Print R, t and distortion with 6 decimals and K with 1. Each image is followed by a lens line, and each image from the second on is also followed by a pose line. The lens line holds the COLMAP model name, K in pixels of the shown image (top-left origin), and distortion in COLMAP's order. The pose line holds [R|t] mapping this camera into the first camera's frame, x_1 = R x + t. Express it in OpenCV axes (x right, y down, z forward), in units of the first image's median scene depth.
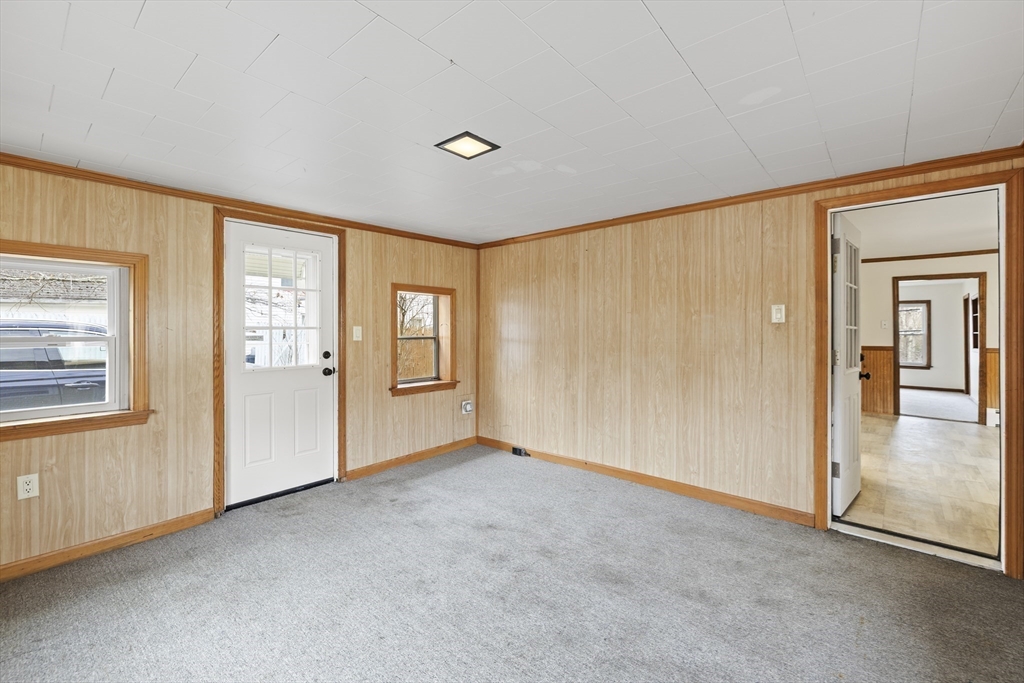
lens RADIAL K [[441.0, 0, 501.3], [0, 441.0, 328.7], [0, 0, 1]] dist [0.006127, -0.001132]
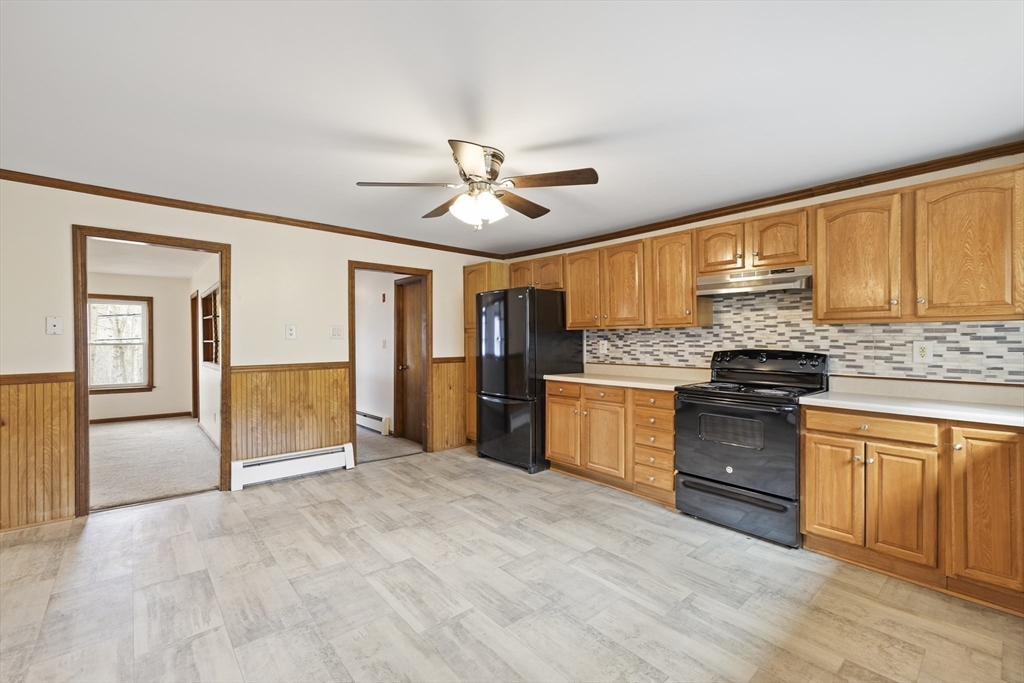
lens RADIAL K [[441.0, 0, 511.5], [0, 441.0, 339.6], [0, 0, 1]] dist [0.006127, -0.001132]
pose [[0.124929, -0.003989, 0.992158, 0.428729], [-0.002175, 0.999988, 0.004294, 0.002093], [-0.992163, -0.002694, 0.124919, 0.432411]]
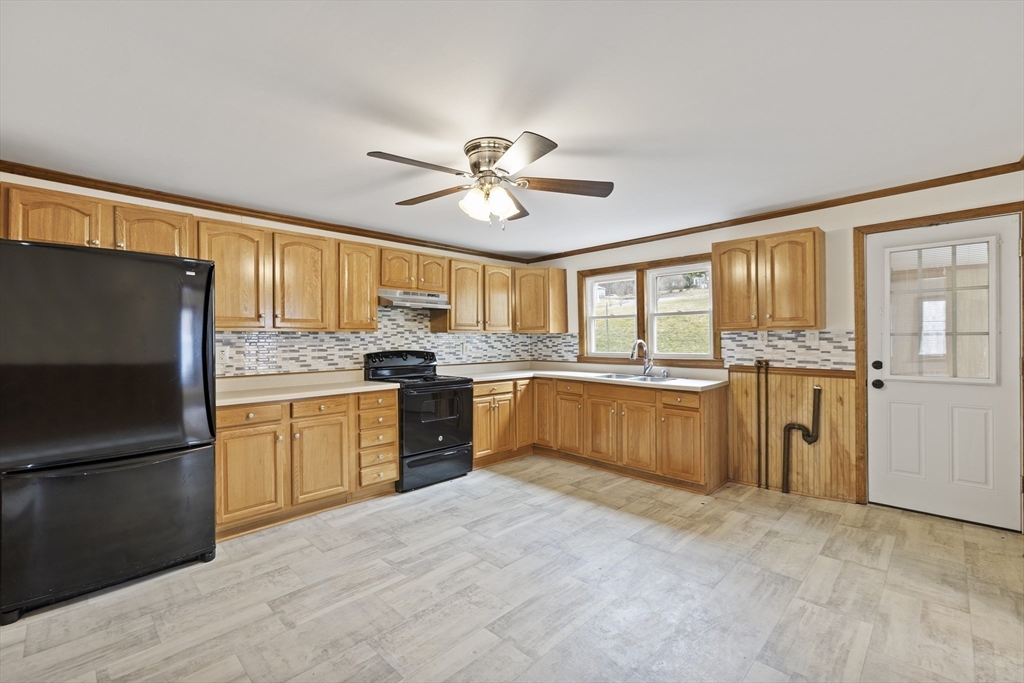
lens RADIAL K [[441.0, 0, 507.2], [0, 441.0, 338.8], [0, 0, 1]] dist [0.006127, -0.001132]
pose [[-0.998751, 0.004699, 0.049745, 0.491498], [0.004412, 0.999973, -0.005864, 0.002067], [-0.049771, -0.005637, -0.998745, 0.511842]]
